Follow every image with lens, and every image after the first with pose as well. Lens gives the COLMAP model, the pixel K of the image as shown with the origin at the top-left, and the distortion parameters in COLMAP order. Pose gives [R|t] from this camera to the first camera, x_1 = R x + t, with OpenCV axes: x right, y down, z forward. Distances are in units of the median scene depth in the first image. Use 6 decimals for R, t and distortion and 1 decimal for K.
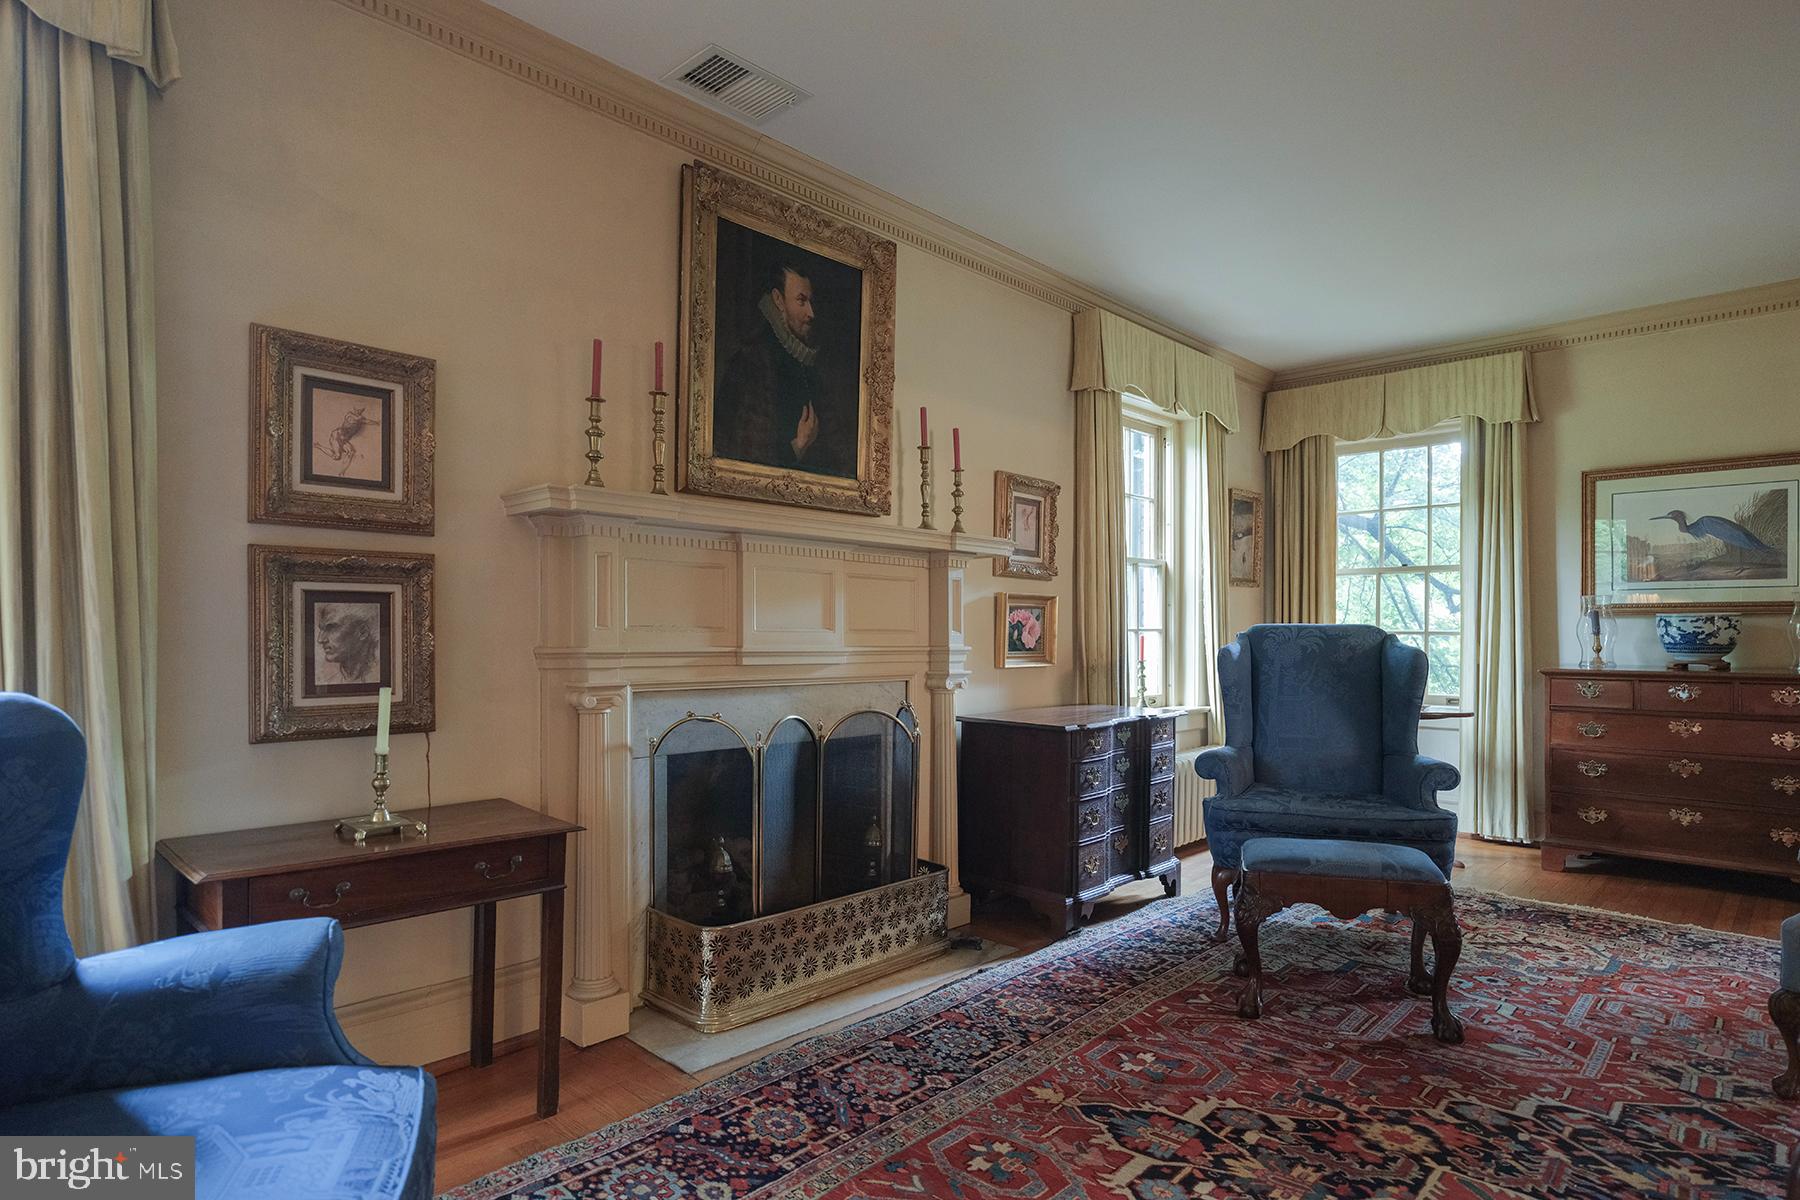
lens RADIAL K [[971.6, 0, 879.7], [0, 971.6, 630.5], [0, 0, 1]] dist [-0.007583, 0.000640]
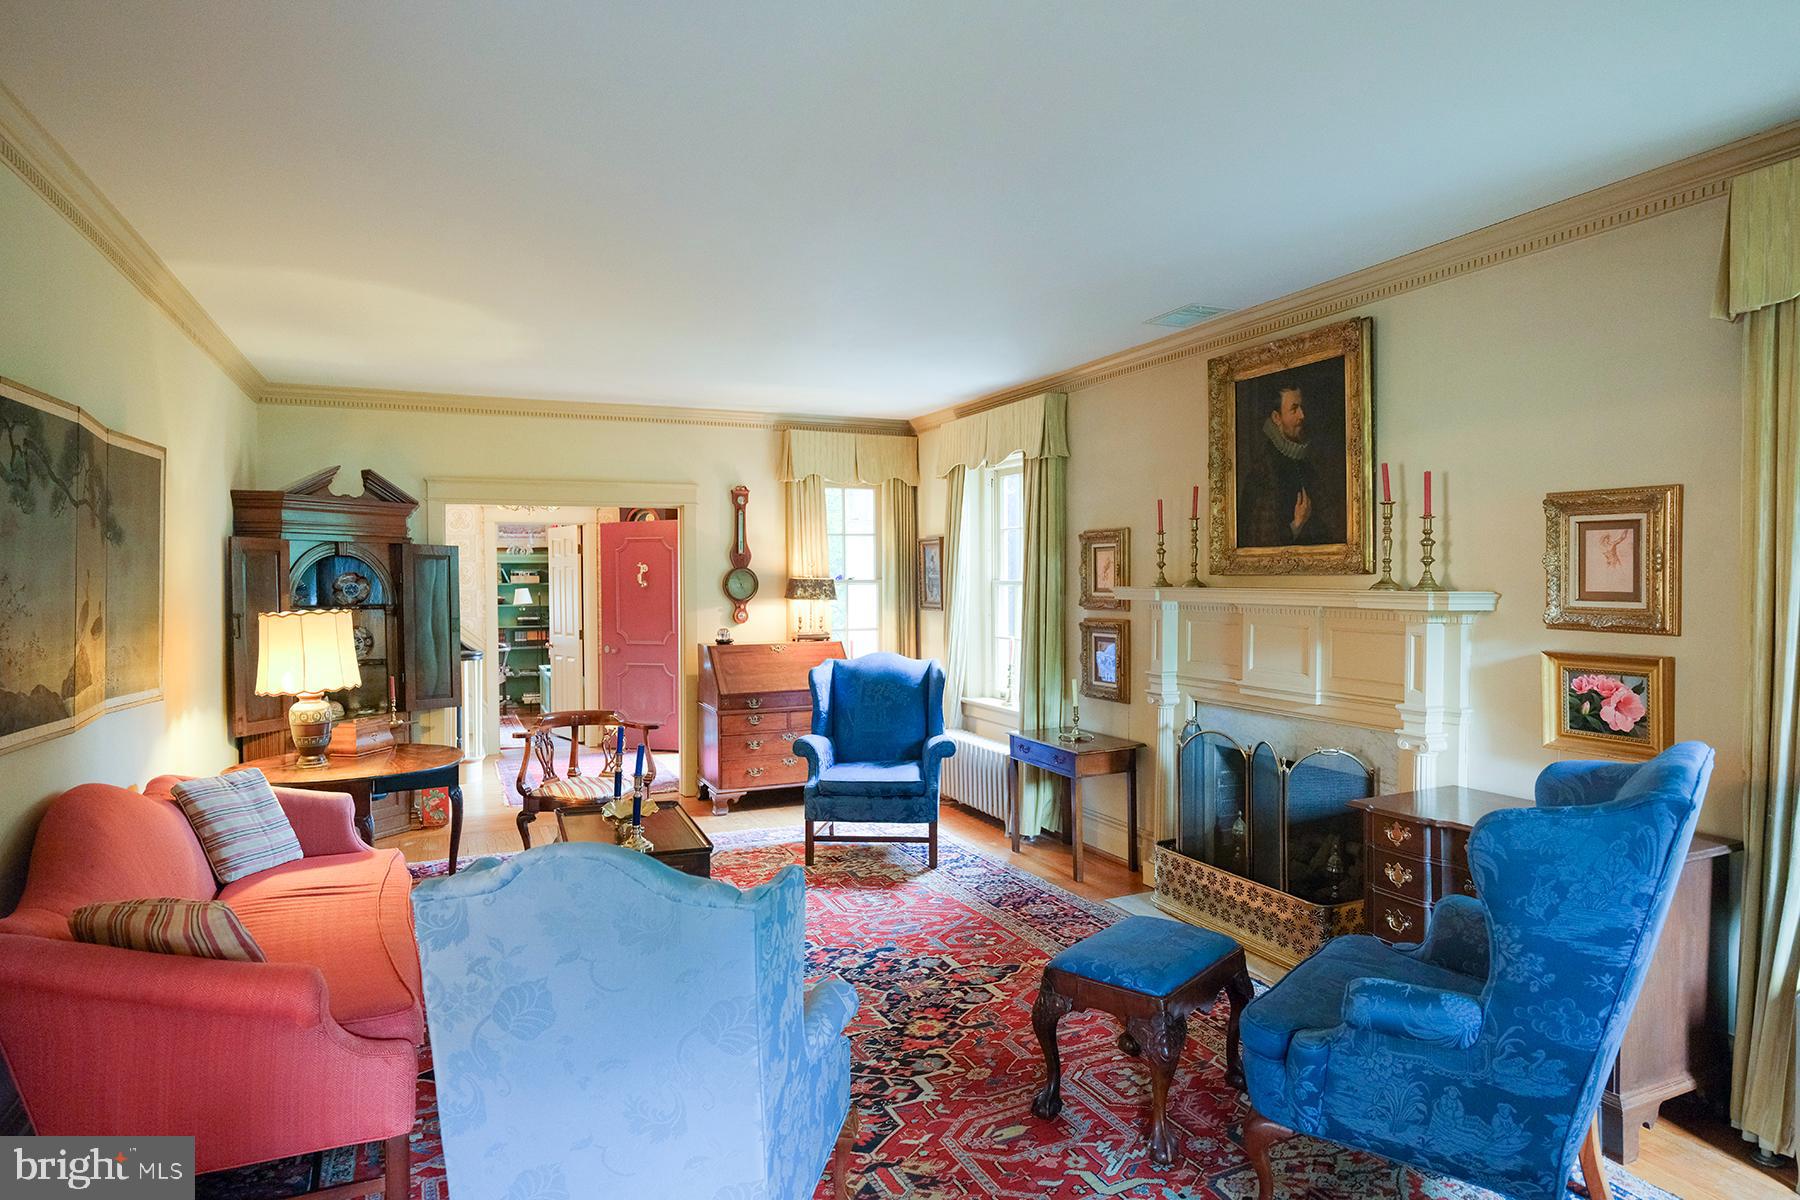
lens RADIAL K [[1040.6, 0, 899.3], [0, 1040.6, 600.3], [0, 0, 1]] dist [-0.002394, -0.000458]
pose [[-0.374466, 0.016783, -0.927089, 1.564529], [0.008335, 0.999857, 0.014733, -0.137499], [0.927203, -0.002211, -0.374553, 1.192218]]
